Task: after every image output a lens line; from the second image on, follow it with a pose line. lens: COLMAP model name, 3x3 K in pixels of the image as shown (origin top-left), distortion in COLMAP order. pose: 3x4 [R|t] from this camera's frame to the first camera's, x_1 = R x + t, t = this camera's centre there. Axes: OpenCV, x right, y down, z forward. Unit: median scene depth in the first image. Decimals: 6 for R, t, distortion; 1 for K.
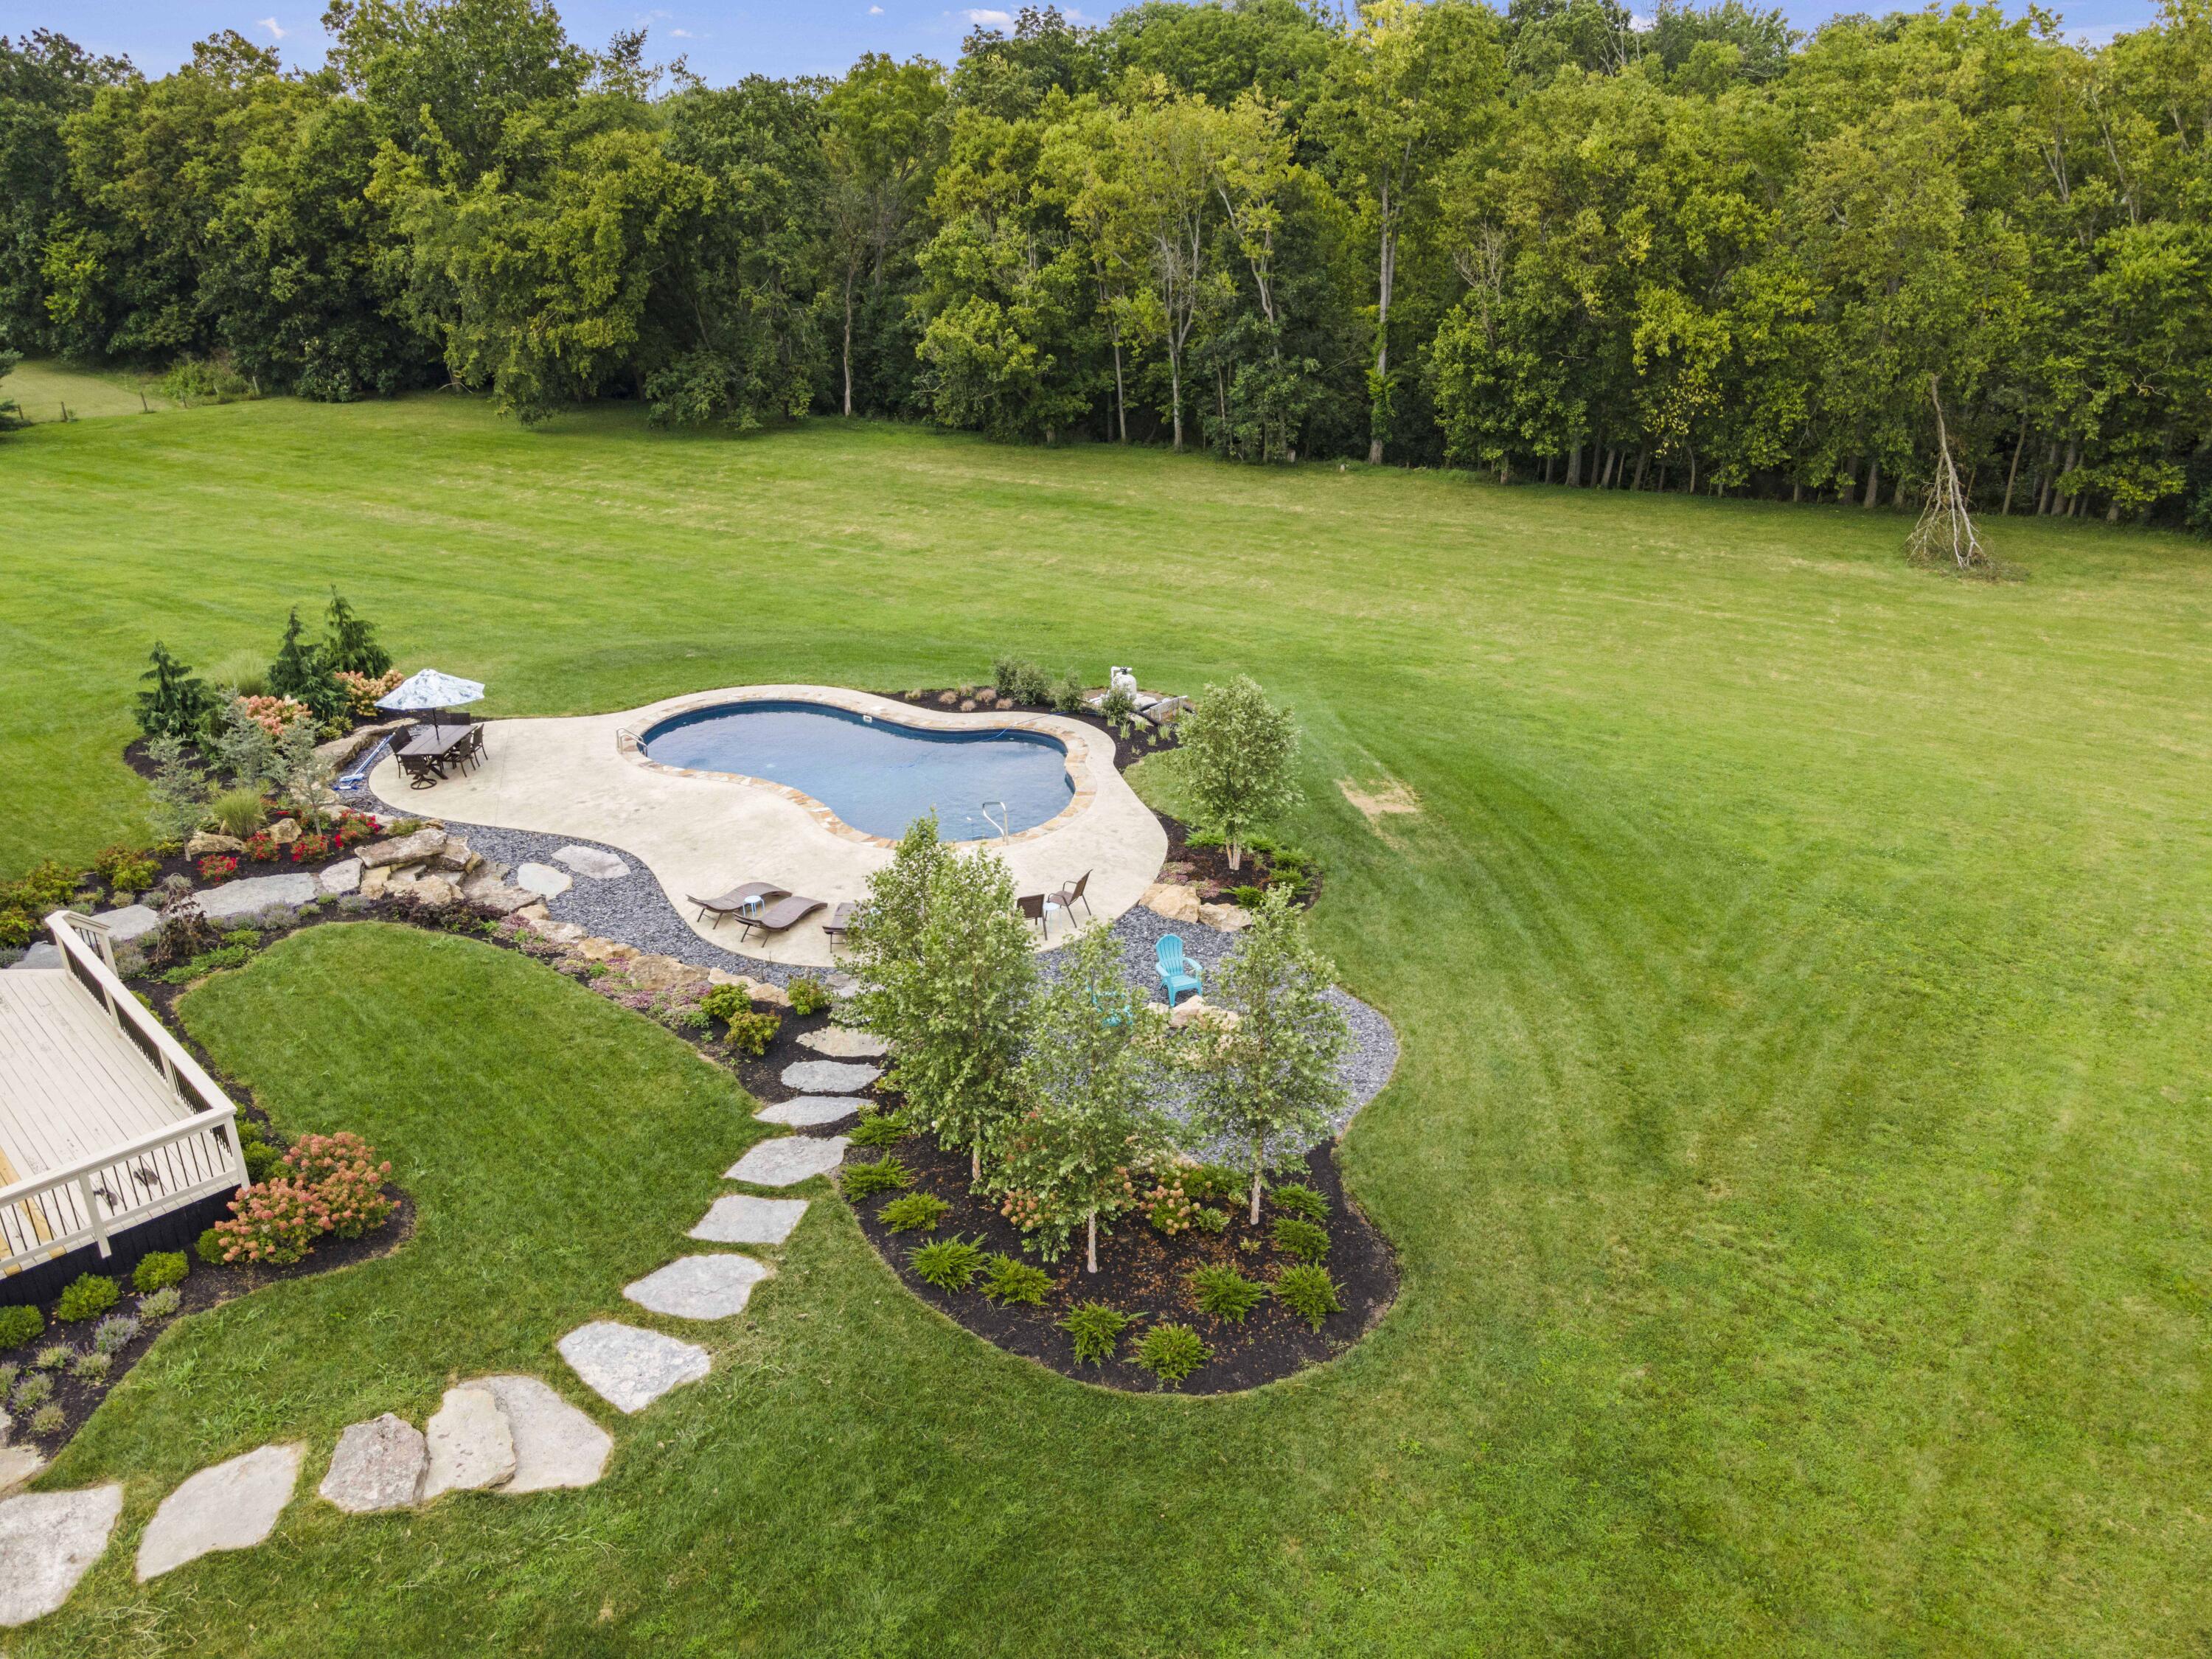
lens RADIAL K [[1605.1, 0, 1109.4], [0, 1605.1, 826.4], [0, 0, 1]] dist [0.032152, 0.000087]
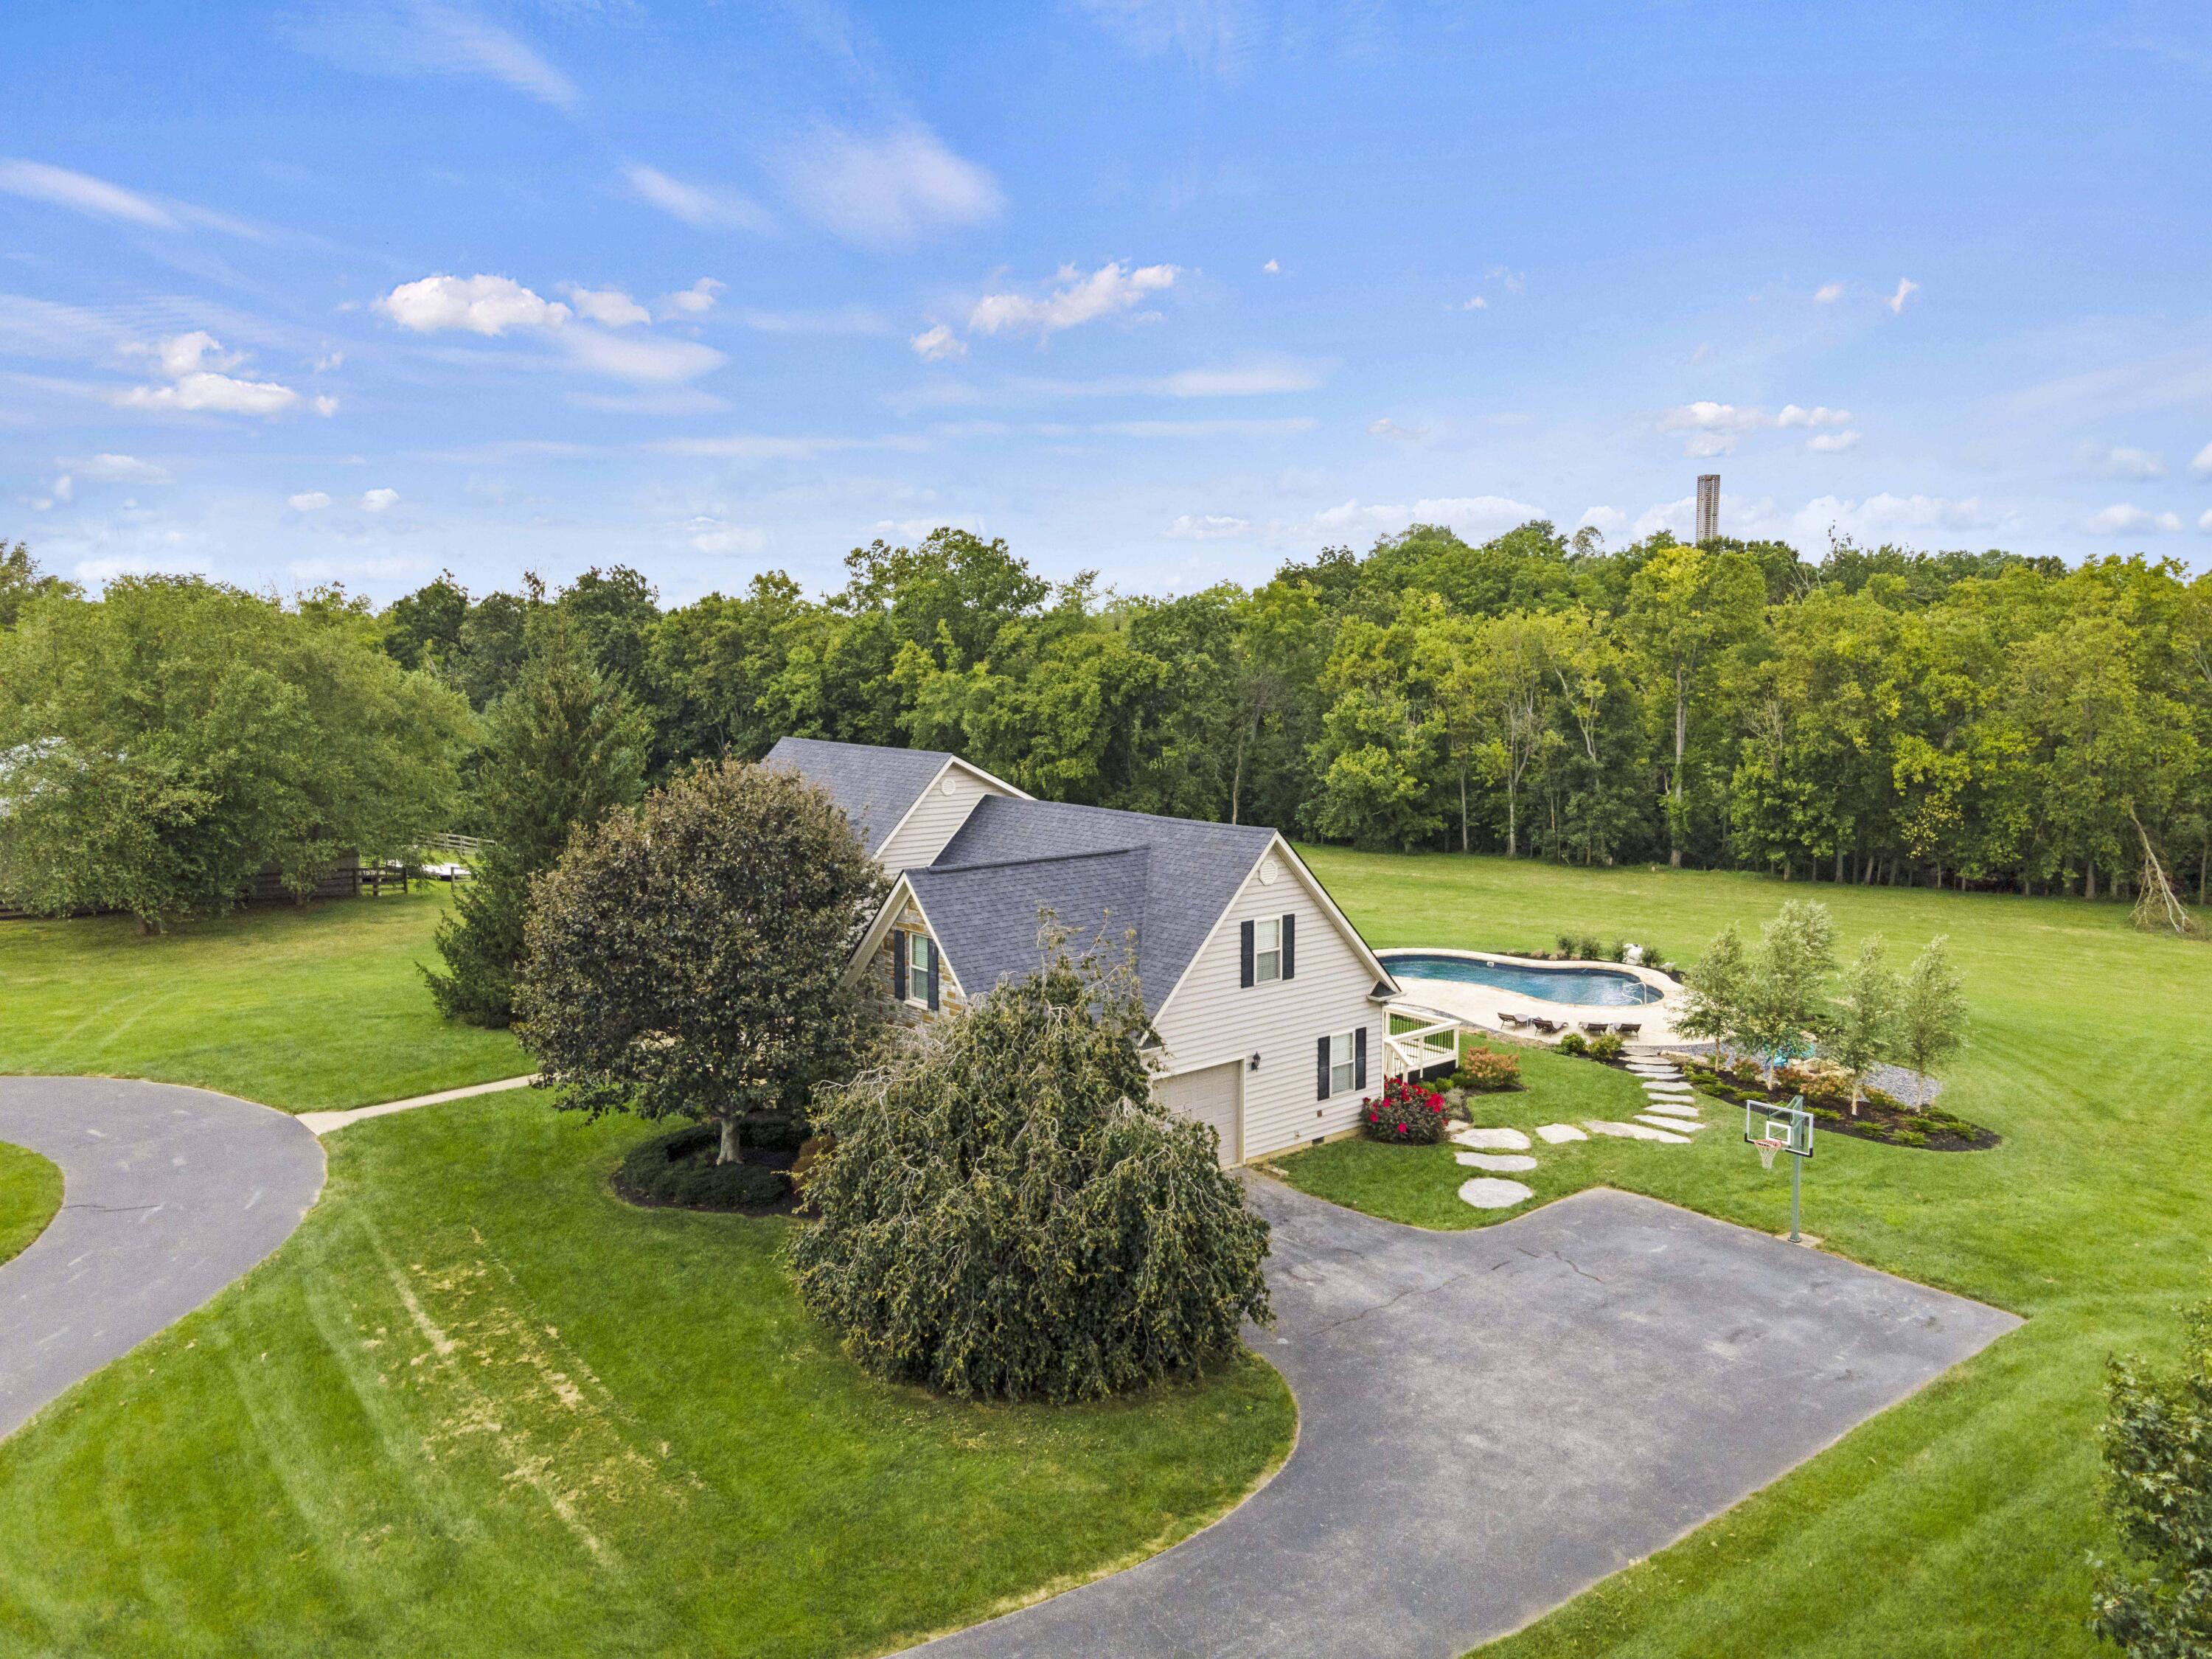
lens RADIAL K [[1592.0, 0, 1123.3], [0, 1592.0, 826.3], [0, 0, 1]] dist [0.007271, 0.078857]
pose [[0.997214, 0.011614, -0.073689, -0.193716], [-0.032126, 0.958375, -0.283700, 0.128471], [0.067327, 0.285277, 0.956077, -0.284273]]
